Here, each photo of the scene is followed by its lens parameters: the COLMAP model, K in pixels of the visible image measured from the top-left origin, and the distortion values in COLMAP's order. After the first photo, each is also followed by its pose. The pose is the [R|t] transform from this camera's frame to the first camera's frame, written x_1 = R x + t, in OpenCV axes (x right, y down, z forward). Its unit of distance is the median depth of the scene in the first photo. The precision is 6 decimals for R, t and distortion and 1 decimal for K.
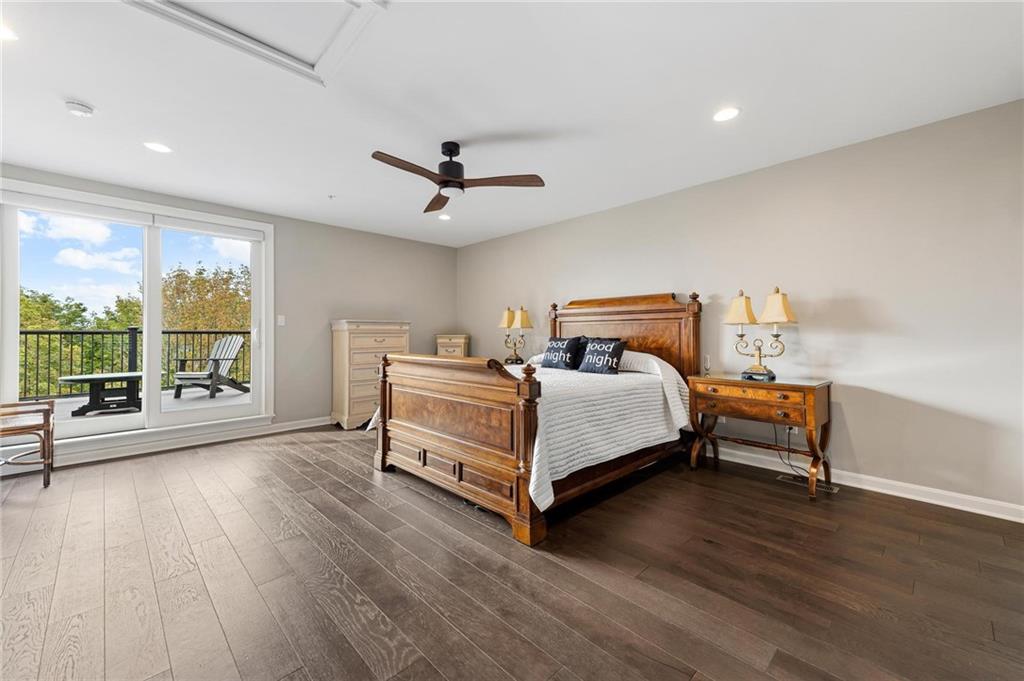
lens RADIAL K [[410.9, 0, 516.6], [0, 410.9, 333.1], [0, 0, 1]] dist [0.002748, 0.000147]
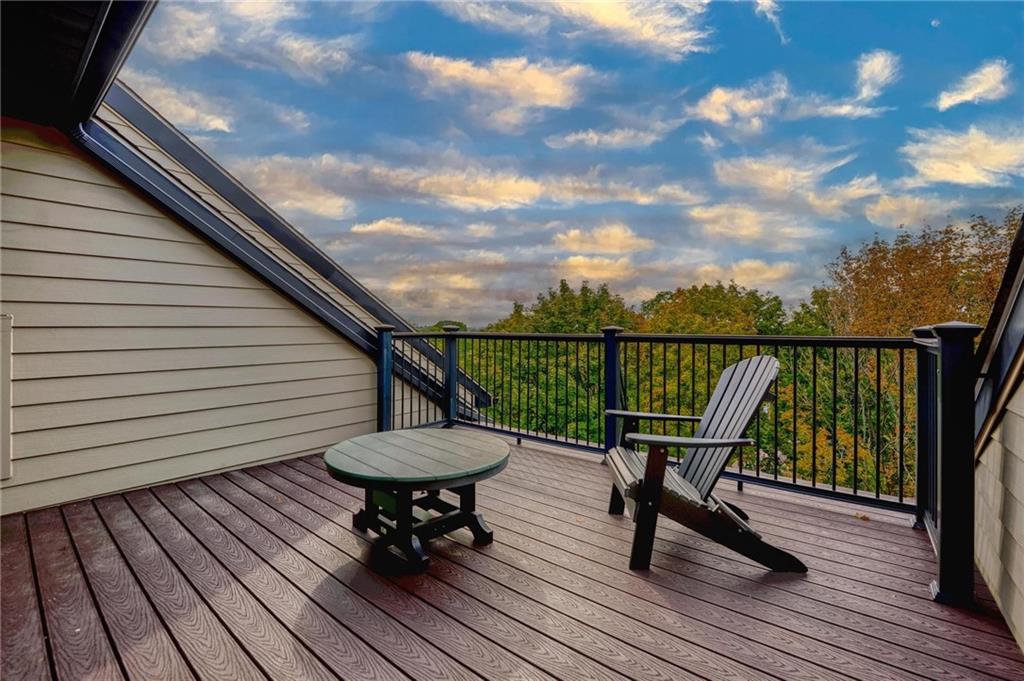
lens RADIAL K [[432.4, 0, 511.0], [0, 432.4, 324.4], [0, 0, 1]] dist [0.000332, -0.000026]
pose [[0.120264, -0.003499, -0.992736, -0.677081], [0.001963, 0.999993, -0.003287, -0.033727], [0.992740, -0.001553, 0.120270, 1.350494]]
